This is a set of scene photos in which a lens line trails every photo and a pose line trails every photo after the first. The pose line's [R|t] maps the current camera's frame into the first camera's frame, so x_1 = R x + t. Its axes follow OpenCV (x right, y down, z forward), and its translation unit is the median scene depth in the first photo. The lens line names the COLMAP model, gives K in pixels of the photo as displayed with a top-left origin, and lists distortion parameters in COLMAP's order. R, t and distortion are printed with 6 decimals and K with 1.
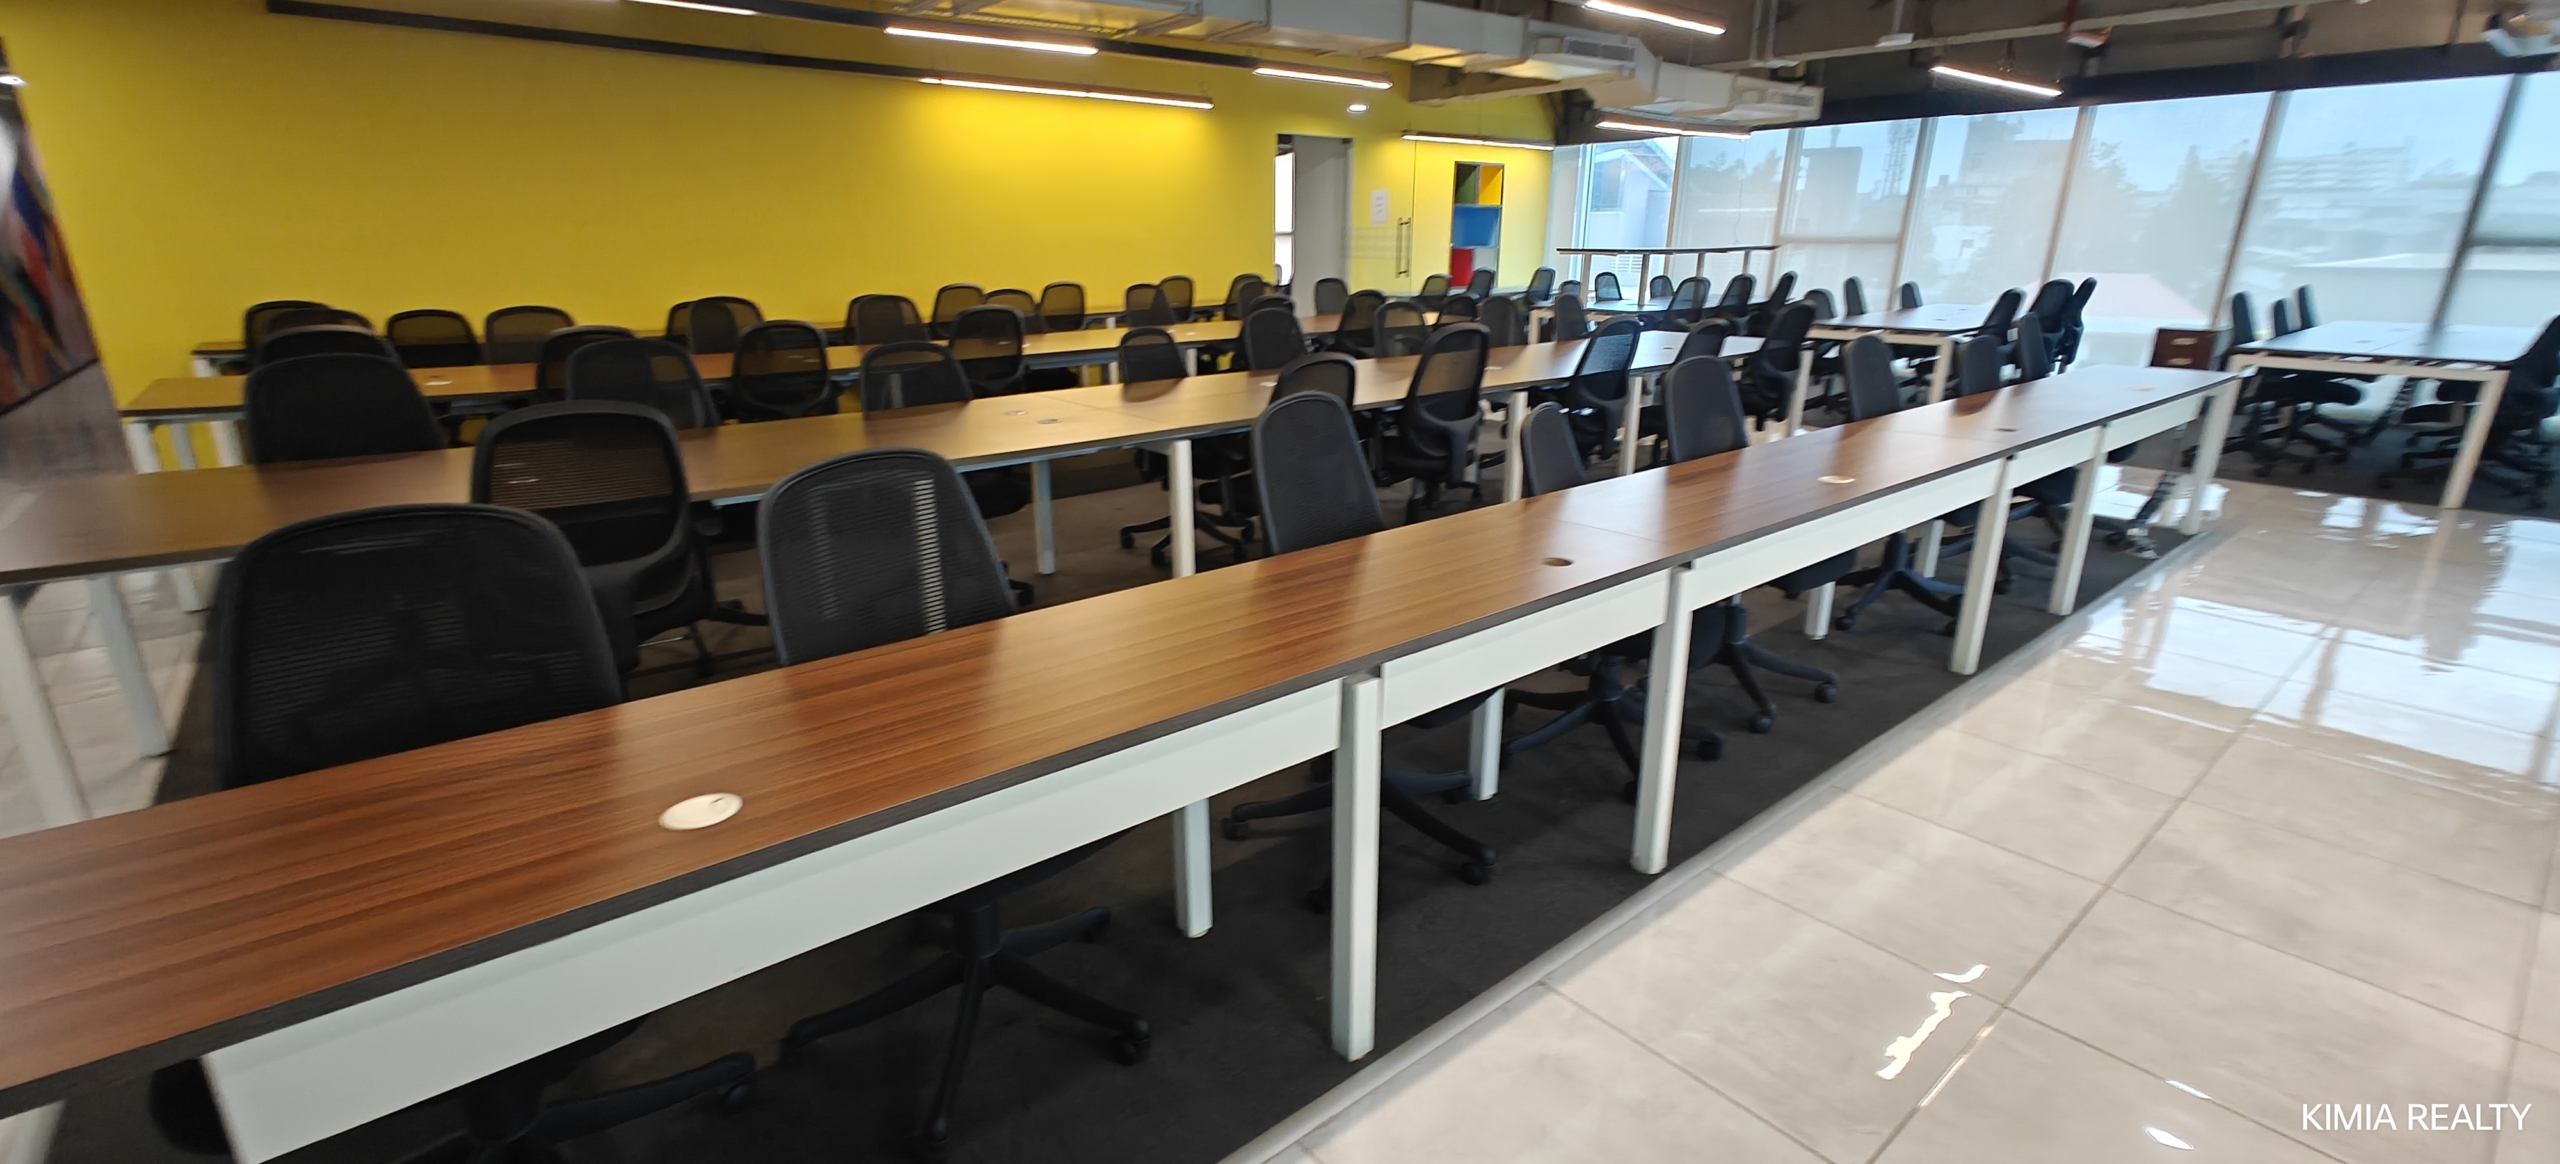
lens RADIAL K [[1080.3, 0, 1274.4], [0, 1080.3, 588.5], [0, 0, 1]] dist [0.001319, 0.000796]
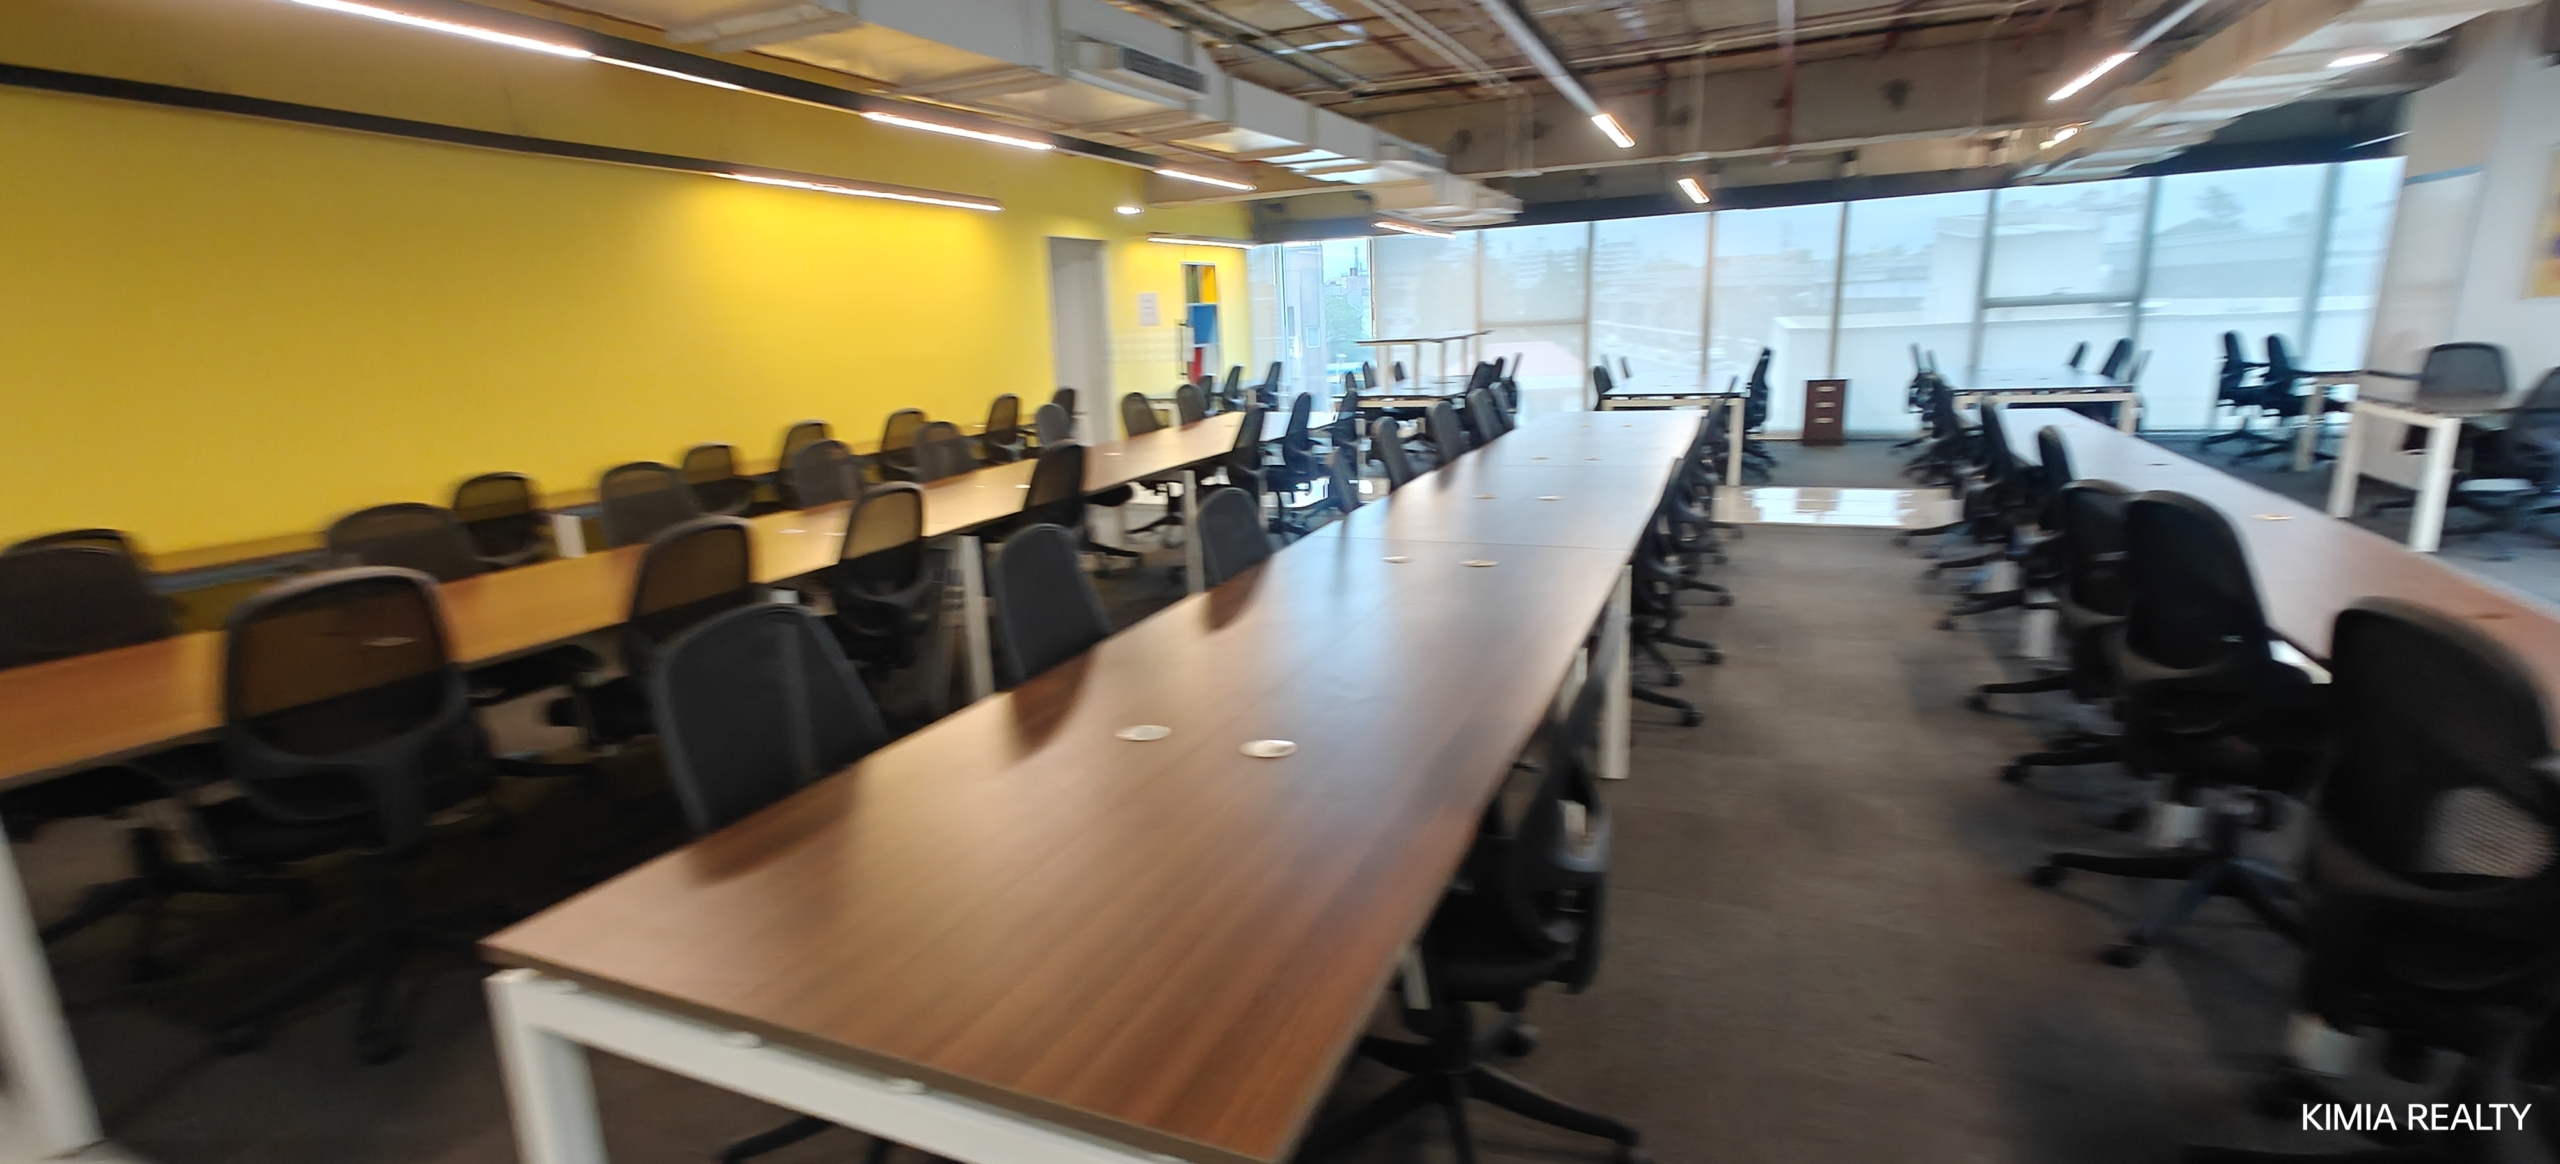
lens RADIAL K [[1092.2, 0, 1272.8], [0, 1092.2, 589.3], [0, 0, 1]] dist [0.002267, 0.000818]
pose [[0.896081, -0.143829, 0.419944, -0.244985], [0.179110, 0.982772, -0.045593, -0.041720], [-0.406151, 0.116071, 0.906404, 0.095854]]
